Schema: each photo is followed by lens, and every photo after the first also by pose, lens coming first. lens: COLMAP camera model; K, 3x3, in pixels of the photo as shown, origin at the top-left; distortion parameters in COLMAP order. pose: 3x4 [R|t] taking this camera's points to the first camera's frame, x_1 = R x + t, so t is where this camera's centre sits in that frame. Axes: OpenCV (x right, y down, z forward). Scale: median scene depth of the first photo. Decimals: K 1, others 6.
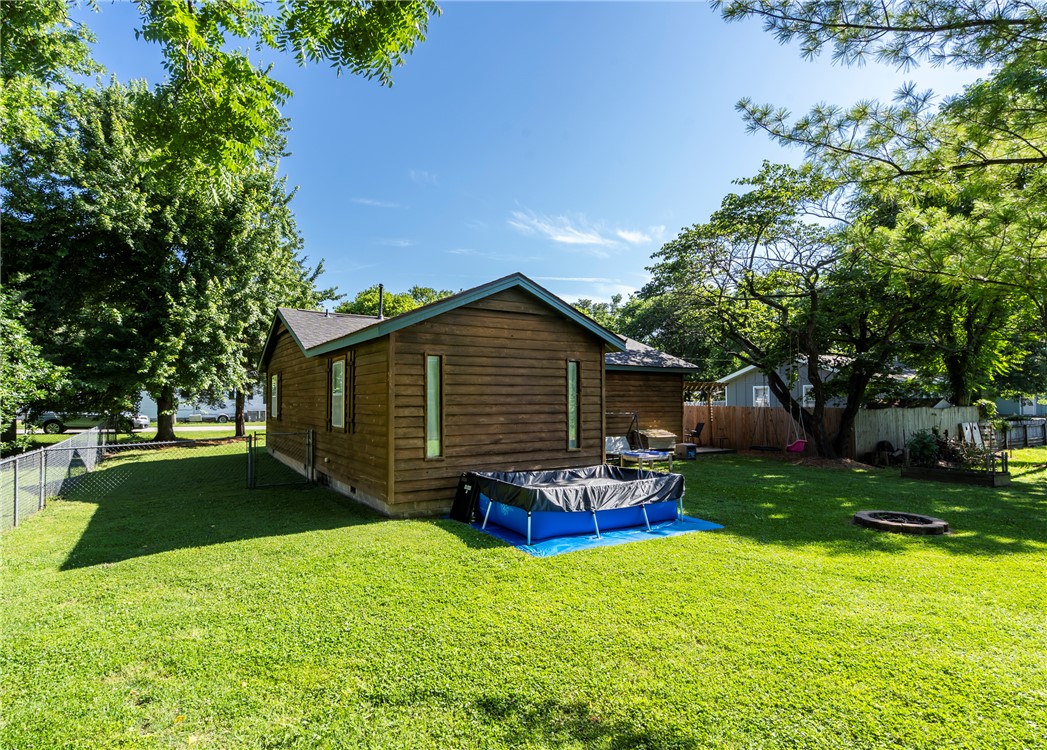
lens RADIAL K [[553.6, 0, 522.5], [0, 553.6, 378.7], [0, 0, 1]] dist [-0.006368, 0.000401]
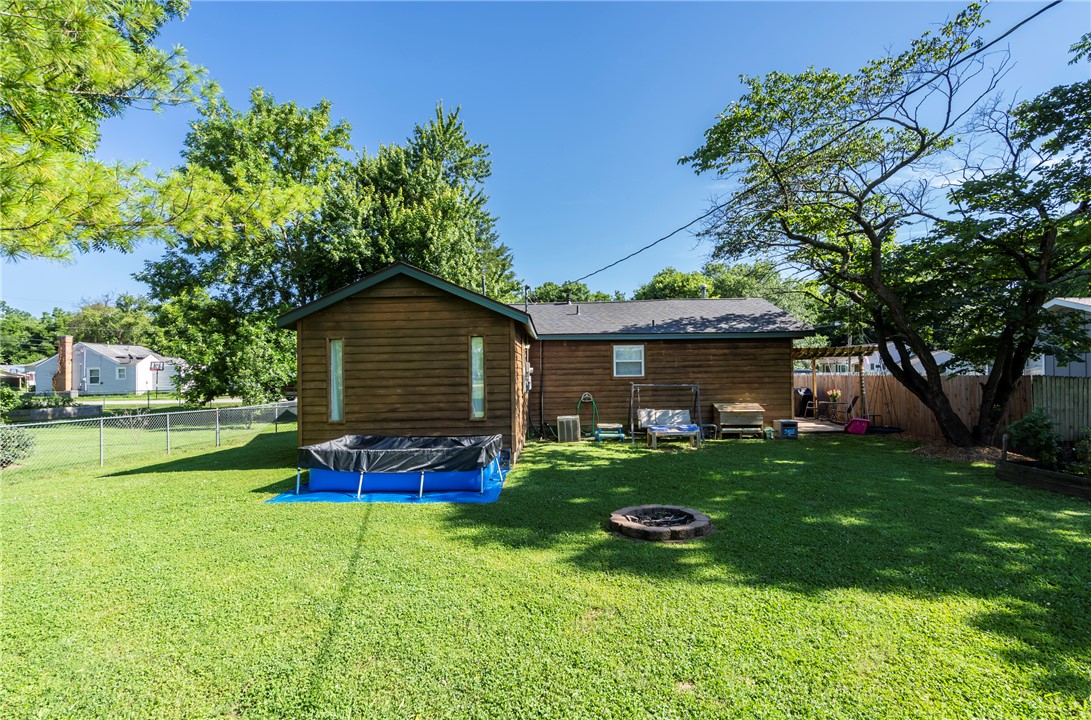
lens RADIAL K [[515.2, 0, 545.1], [0, 515.2, 361.6], [0, 0, 1]] dist [-0.001908, -0.000063]
pose [[0.849897, -0.028990, -0.526150, 0.772536], [0.036950, 0.999306, 0.004624, 0.018062], [0.525651, -0.023371, 0.850379, 0.243290]]
